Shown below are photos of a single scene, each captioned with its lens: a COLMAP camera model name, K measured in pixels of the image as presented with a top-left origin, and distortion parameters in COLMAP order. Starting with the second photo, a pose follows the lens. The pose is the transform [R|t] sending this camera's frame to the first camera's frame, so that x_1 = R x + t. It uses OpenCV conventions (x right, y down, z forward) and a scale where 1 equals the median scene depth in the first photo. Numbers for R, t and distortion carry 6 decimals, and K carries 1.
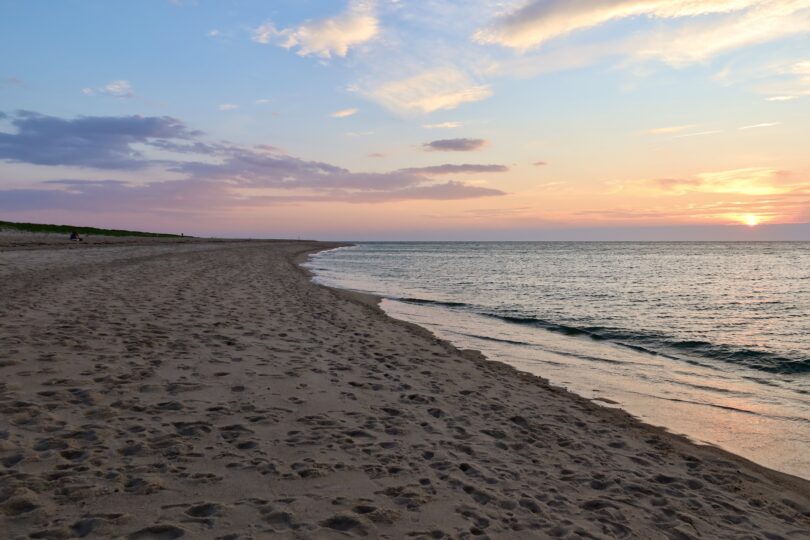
lens RADIAL K [[597.3, 0, 406.5], [0, 597.3, 266.4], [0, 0, 1]] dist [0.022427, -0.002394]
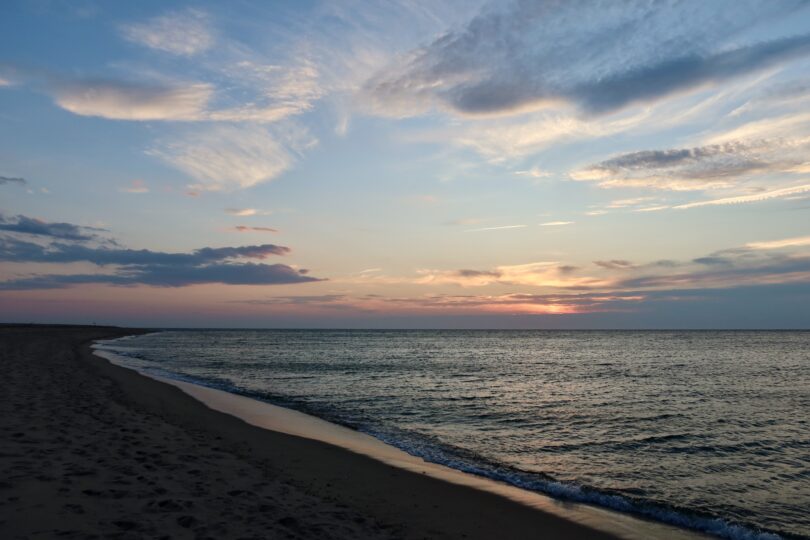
lens RADIAL K [[597.3, 0, 402.4], [0, 597.3, 273.7], [0, 0, 1]] dist [0.022427, -0.002394]
pose [[0.960534, 0.031983, 0.276318, 0.085239], [0.005461, 0.991008, -0.133688, 0.014122], [-0.278109, 0.129920, 0.951723, 0.064799]]
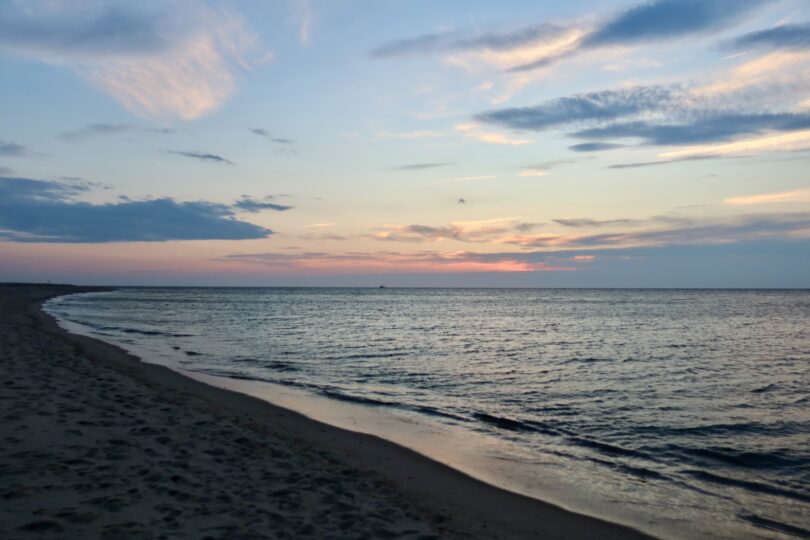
lens RADIAL K [[597.3, 0, 418.6], [0, 597.3, 288.1], [0, 0, 1]] dist [0.022427, -0.002394]
pose [[0.933169, 0.005422, 0.359397, 0.079057], [0.008995, 0.999221, -0.038428, 0.008714], [-0.359325, 0.039093, 0.932393, -0.193481]]
